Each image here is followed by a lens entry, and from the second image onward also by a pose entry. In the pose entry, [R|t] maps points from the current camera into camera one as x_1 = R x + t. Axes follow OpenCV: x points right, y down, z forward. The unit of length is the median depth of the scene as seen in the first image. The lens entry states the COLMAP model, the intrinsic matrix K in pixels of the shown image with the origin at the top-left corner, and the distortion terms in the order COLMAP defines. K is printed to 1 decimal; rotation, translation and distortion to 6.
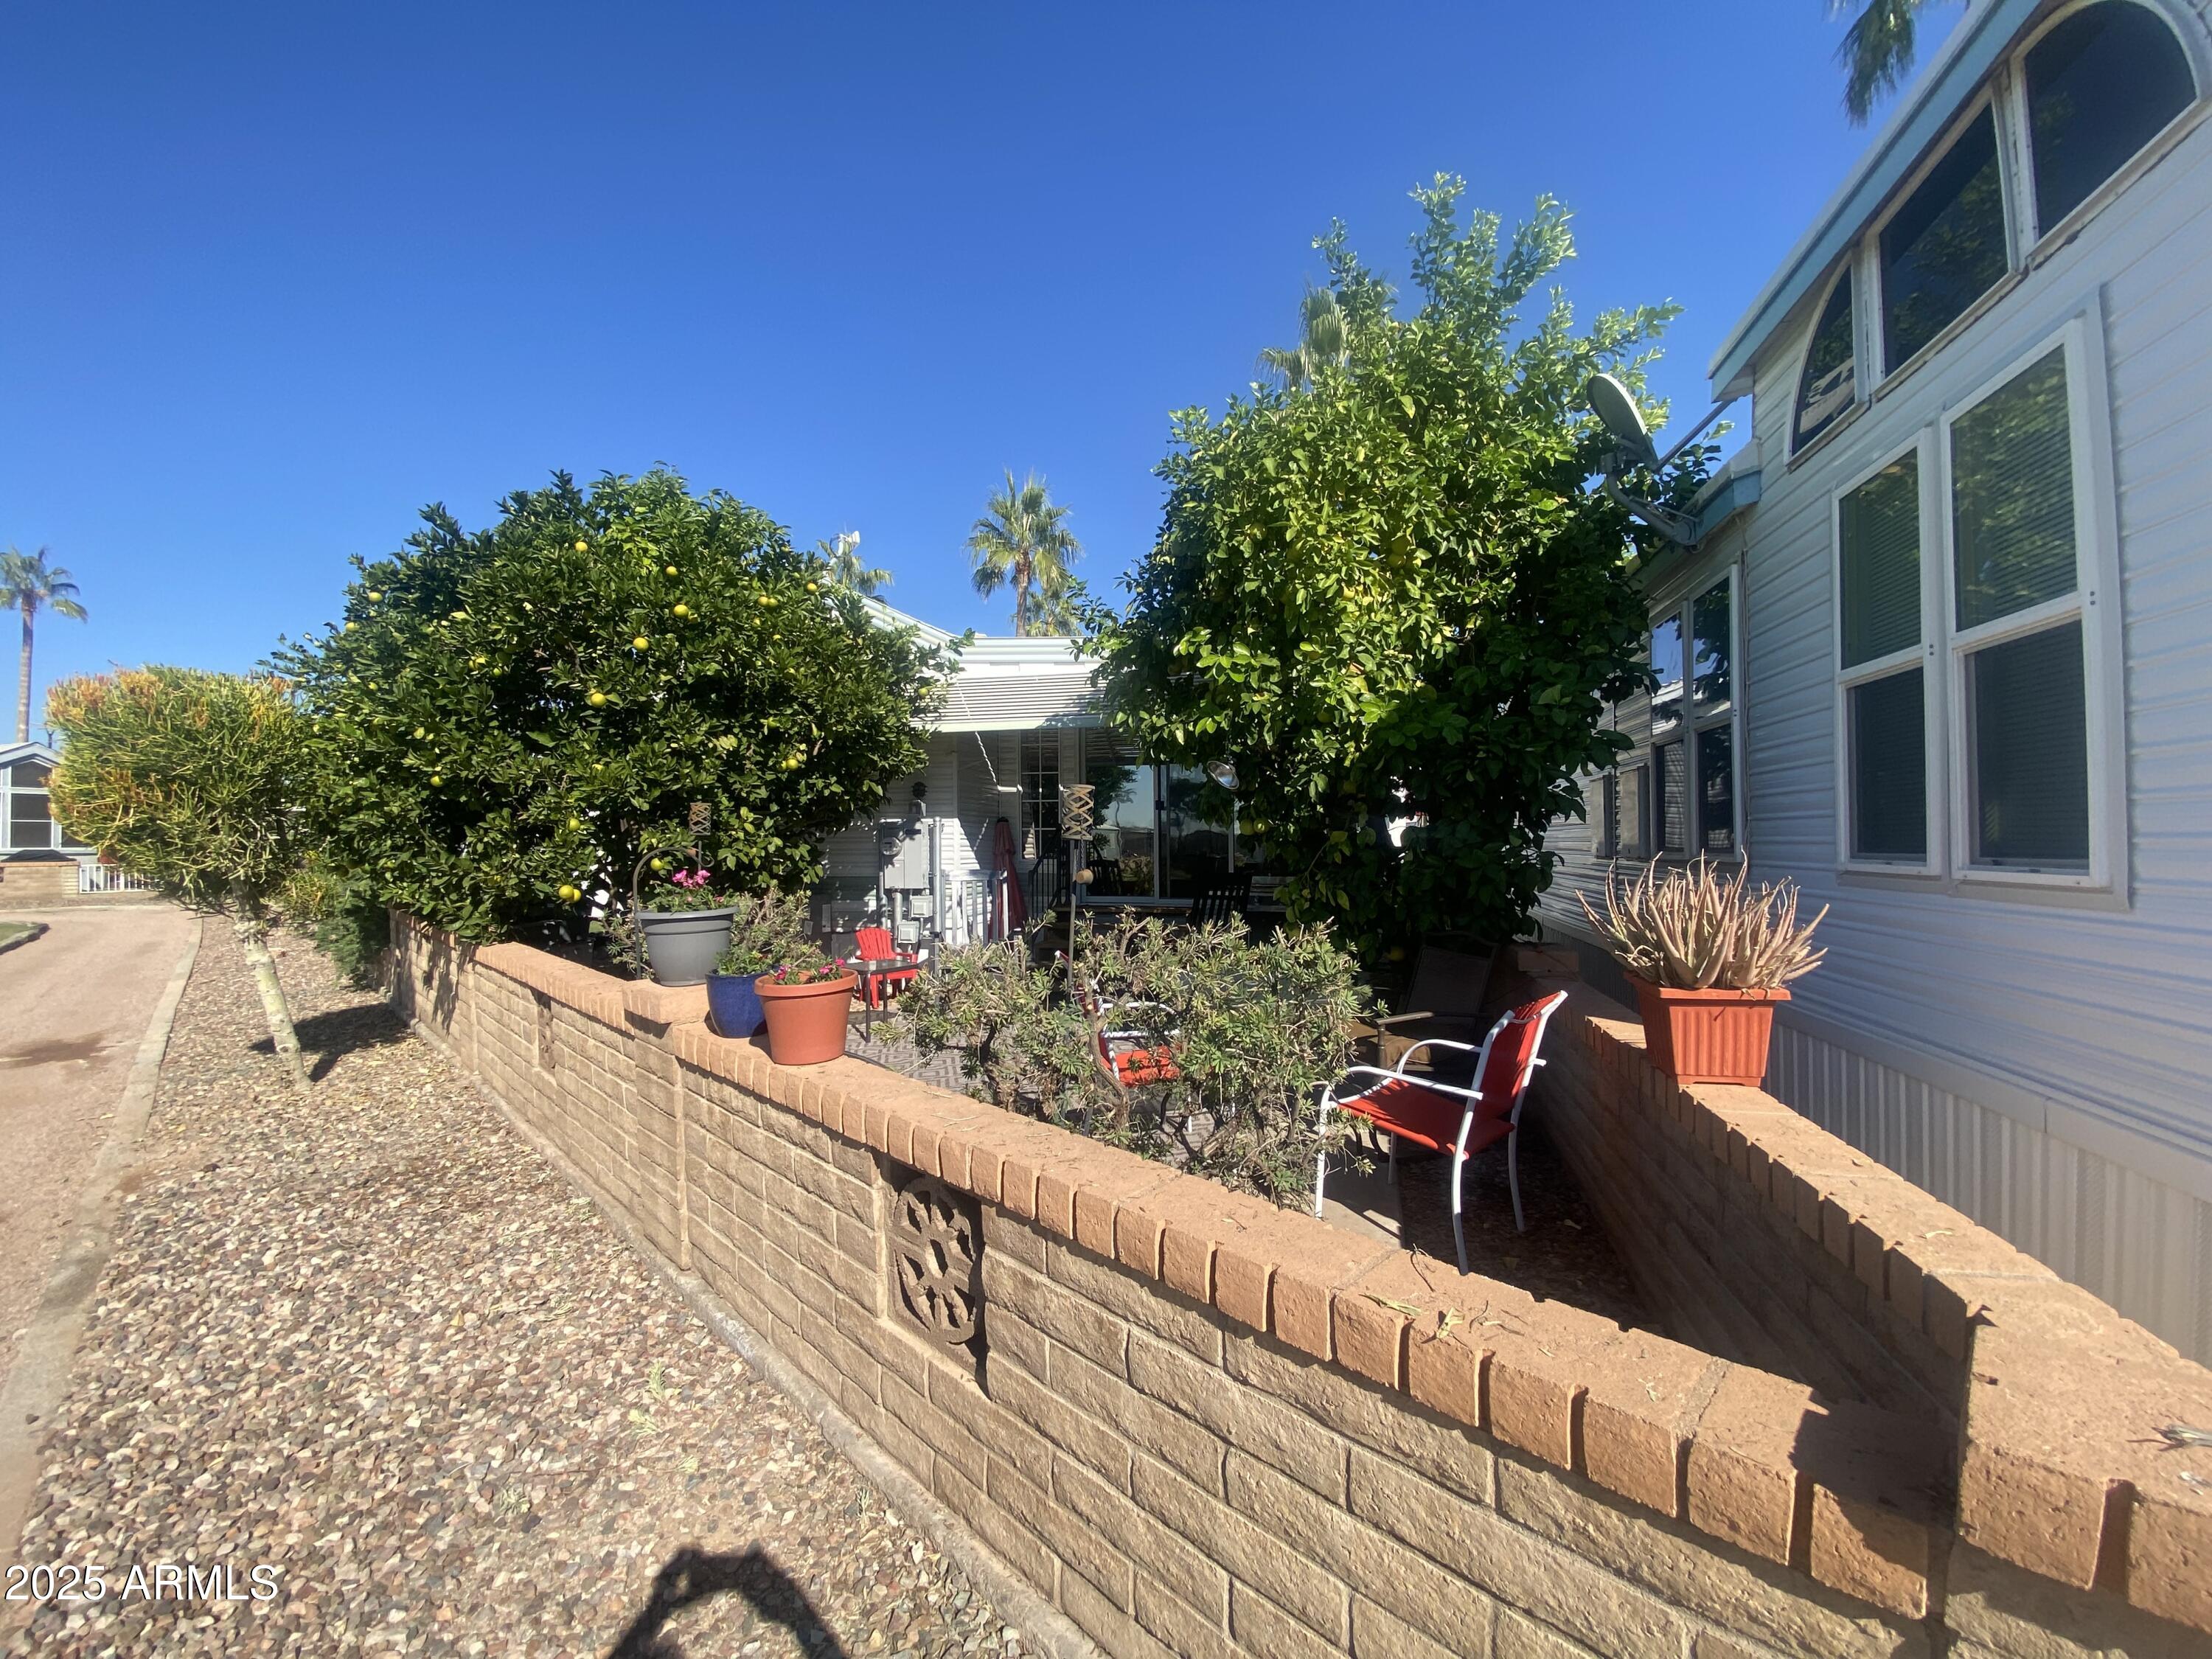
lens RADIAL K [[891.8, 0, 1106.0], [0, 891.8, 834.2], [0, 0, 1]] dist [0.017930, -0.019546]
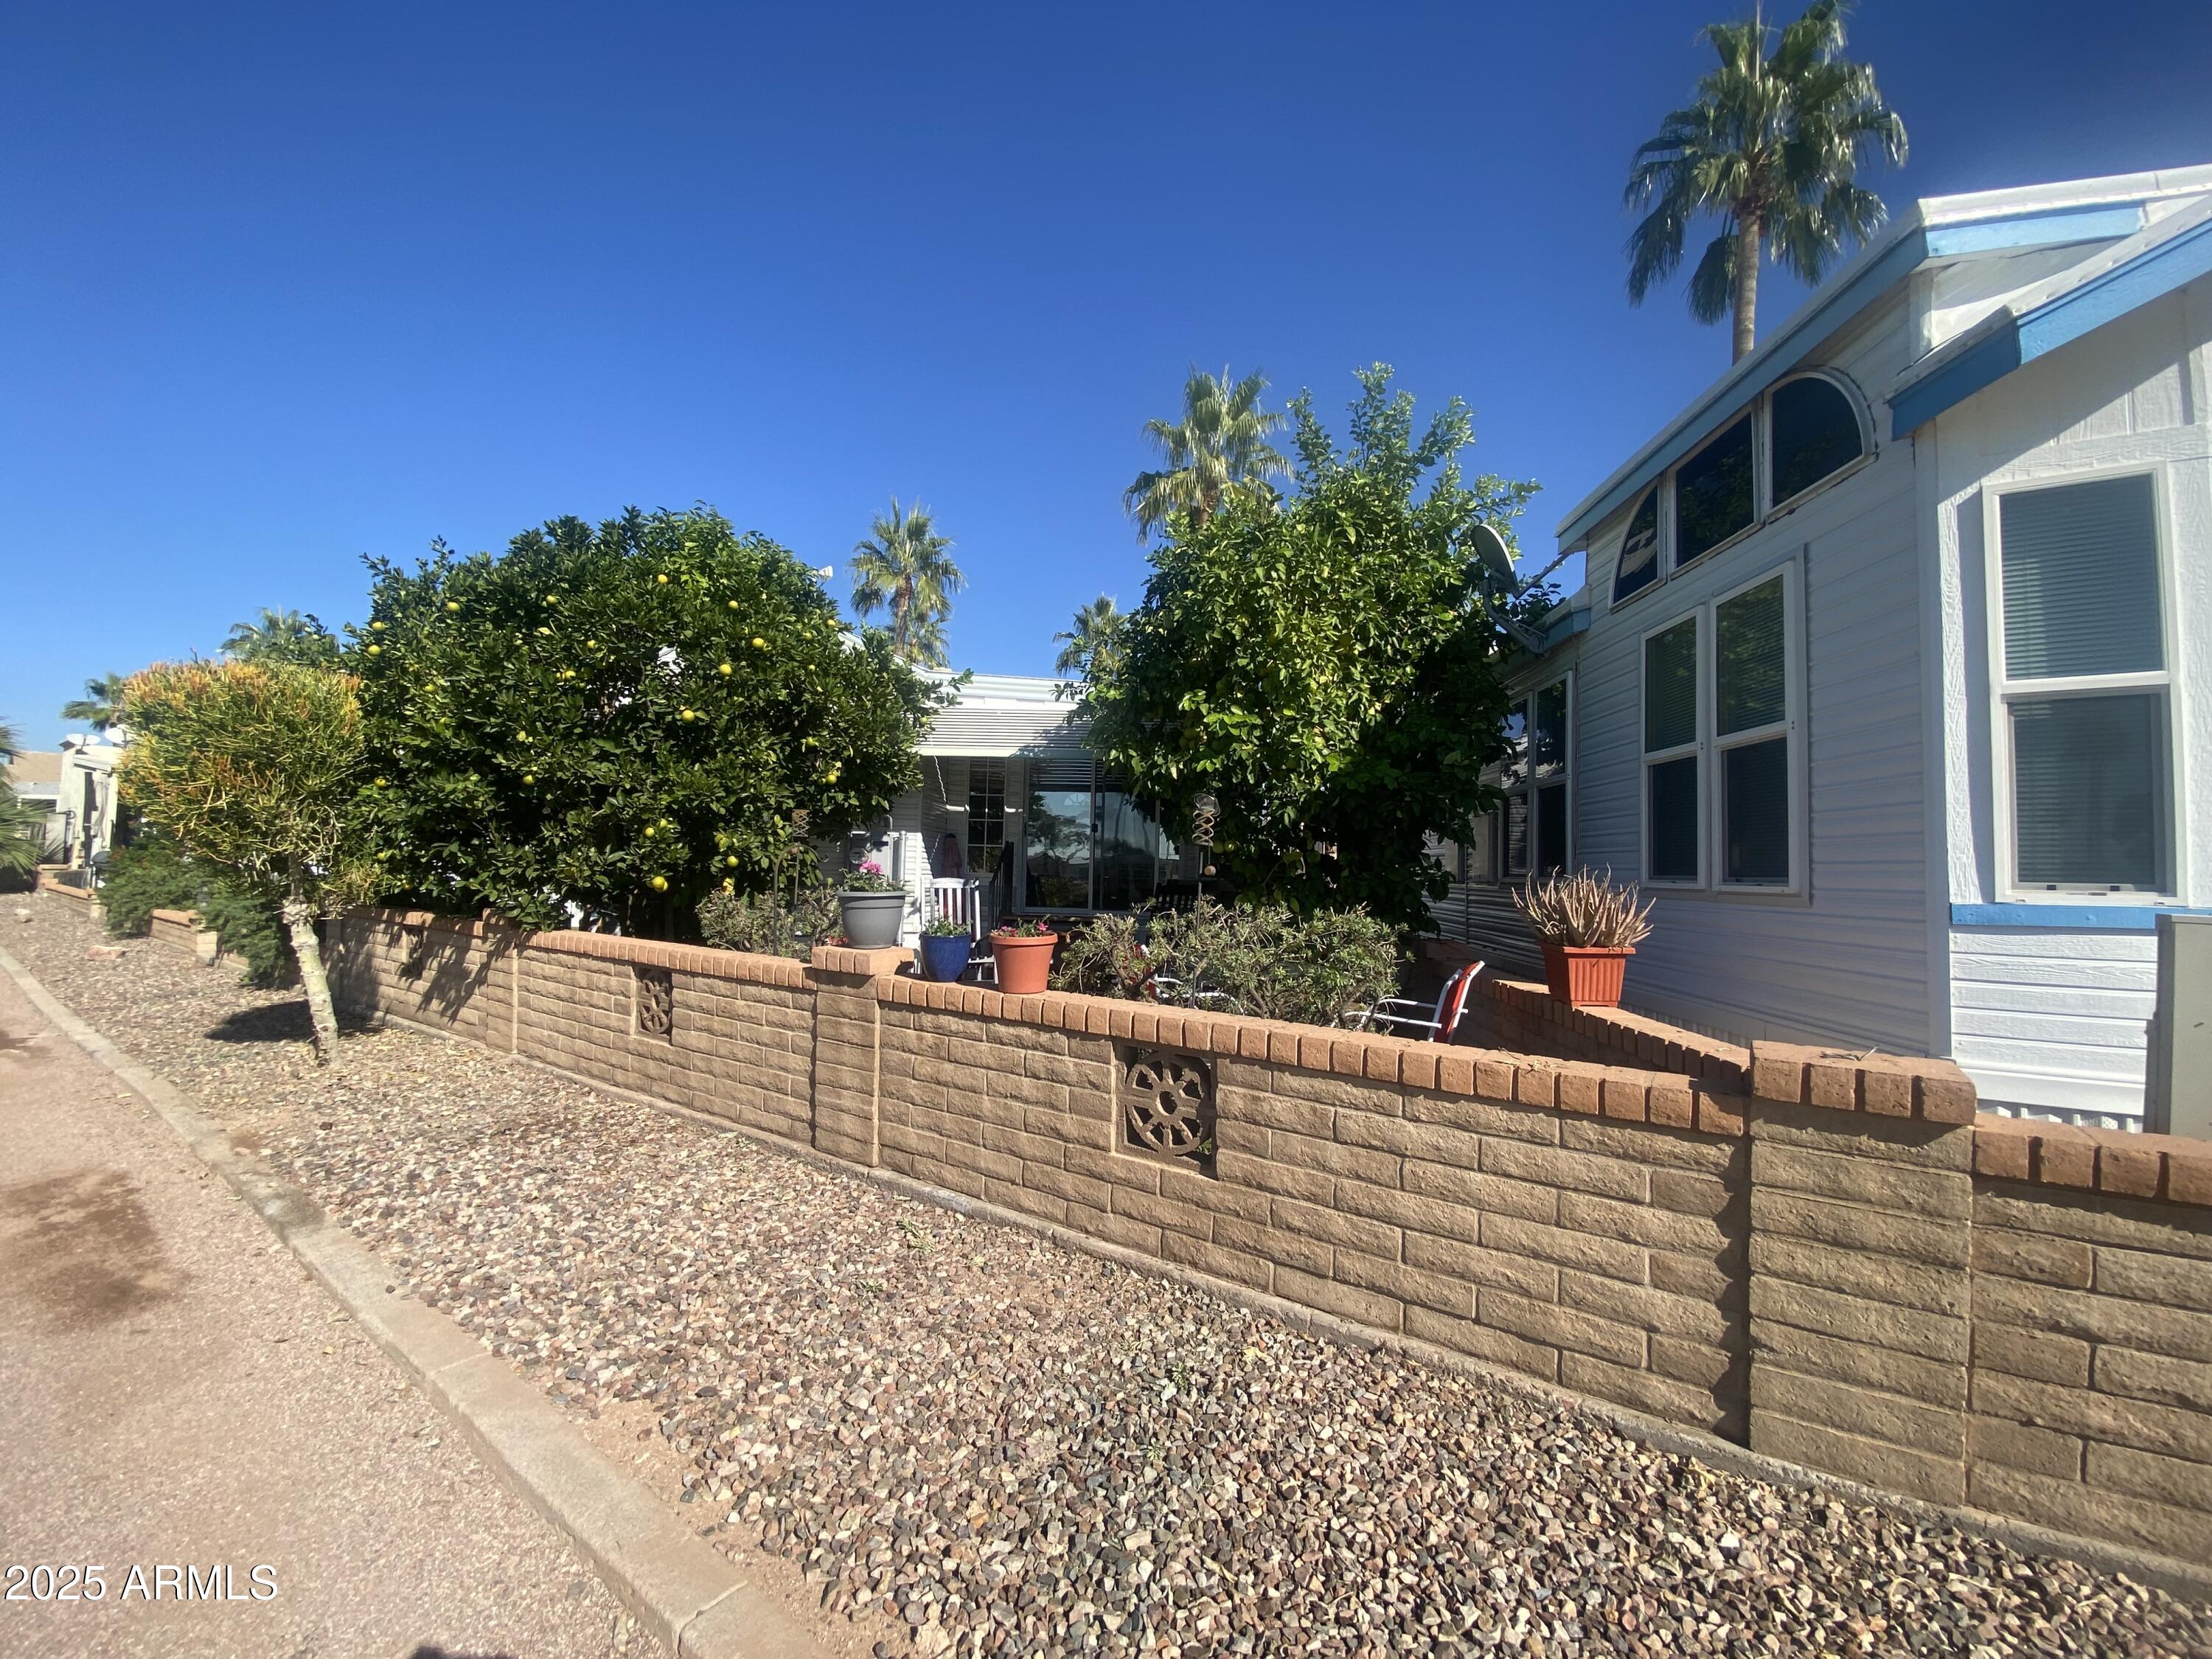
lens RADIAL K [[891.8, 0, 1106.0], [0, 891.8, 834.2], [0, 0, 1]] dist [0.017930, -0.019546]
pose [[0.981839, 0.037265, 0.186023, -0.254606], [-0.031726, 0.998963, -0.032667, 0.021929], [-0.187047, 0.026172, 0.982002, -0.226657]]
